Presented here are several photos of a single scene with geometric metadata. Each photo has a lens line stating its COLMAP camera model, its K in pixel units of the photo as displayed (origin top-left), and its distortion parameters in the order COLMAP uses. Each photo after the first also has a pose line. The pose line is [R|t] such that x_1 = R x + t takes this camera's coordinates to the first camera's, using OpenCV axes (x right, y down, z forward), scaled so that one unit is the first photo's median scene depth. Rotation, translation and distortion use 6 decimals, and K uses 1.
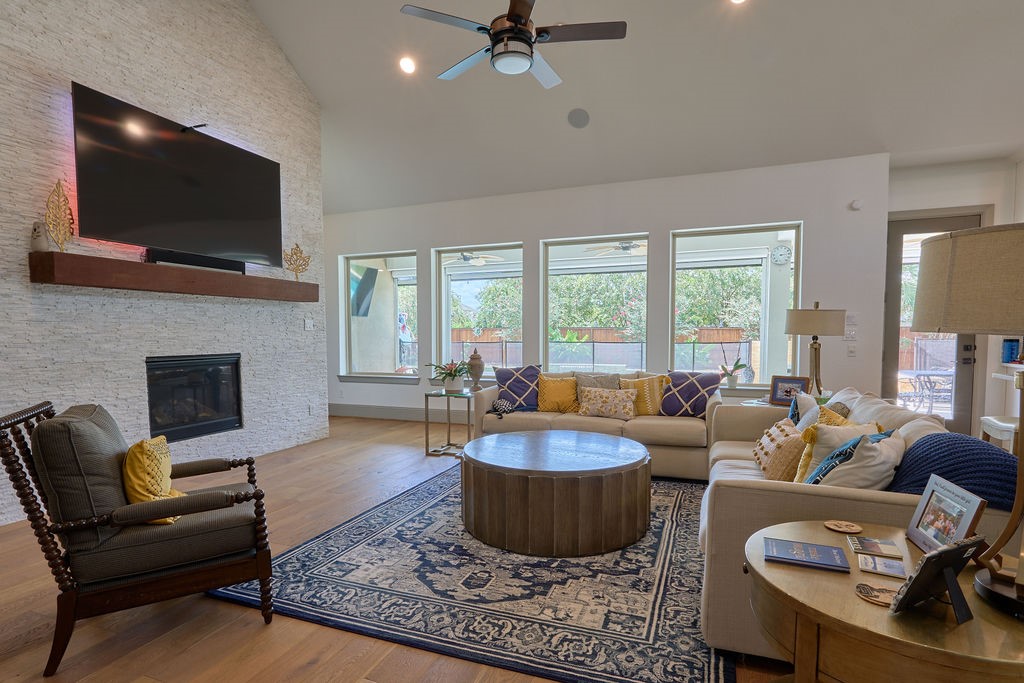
lens RADIAL K [[511.9, 0, 525.6], [0, 511.9, 362.8], [0, 0, 1]] dist [-0.002075, -0.000169]
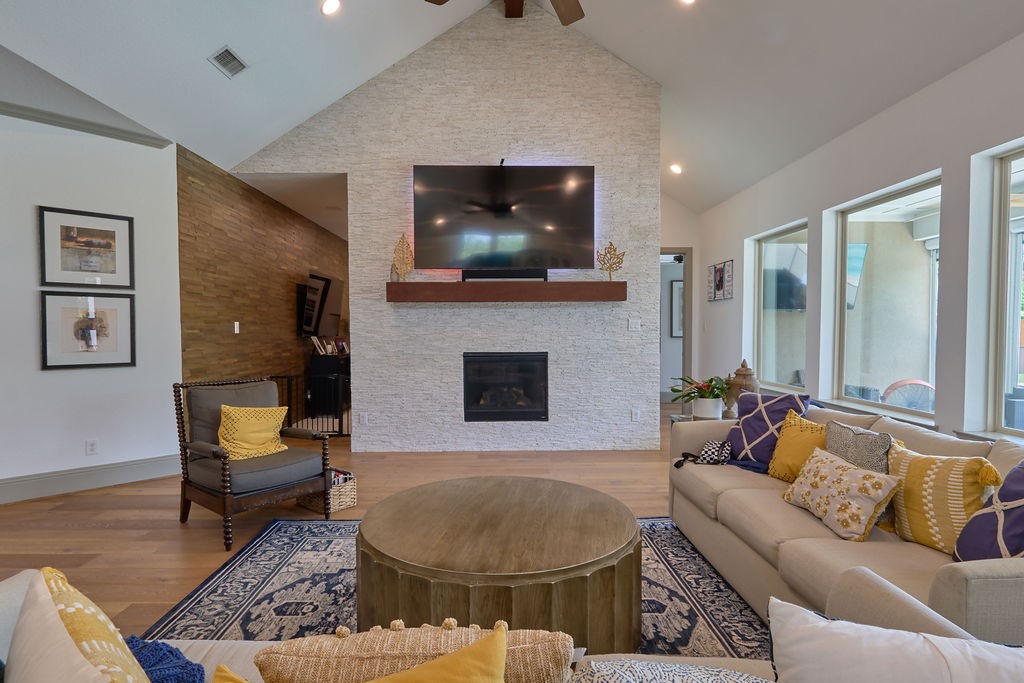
lens RADIAL K [[540.5, 0, 512.0], [0, 540.5, 341.5], [0, 0, 1]] dist [-0.003117, -0.000840]
pose [[0.363751, 0.025344, -0.931151, 0.592121], [-0.051104, 0.998667, 0.007218, -0.055545], [0.930093, 0.044960, 0.364561, 0.611778]]
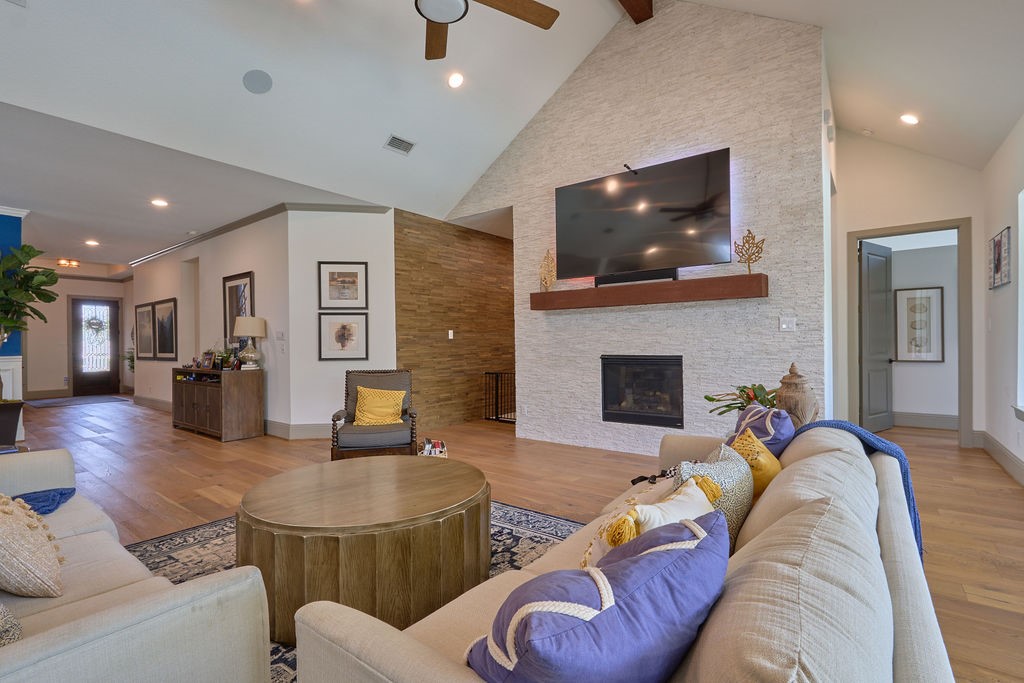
lens RADIAL K [[485.0, 0, 512.0], [0, 485.0, 341.5], [0, 0, 1]] dist [-0.001943, -0.000244]
pose [[-0.300424, 0.006134, -0.953786, 0.578258], [-0.041787, 0.998935, 0.019587, -0.063105], [0.952890, 0.045740, -0.299847, 1.164847]]
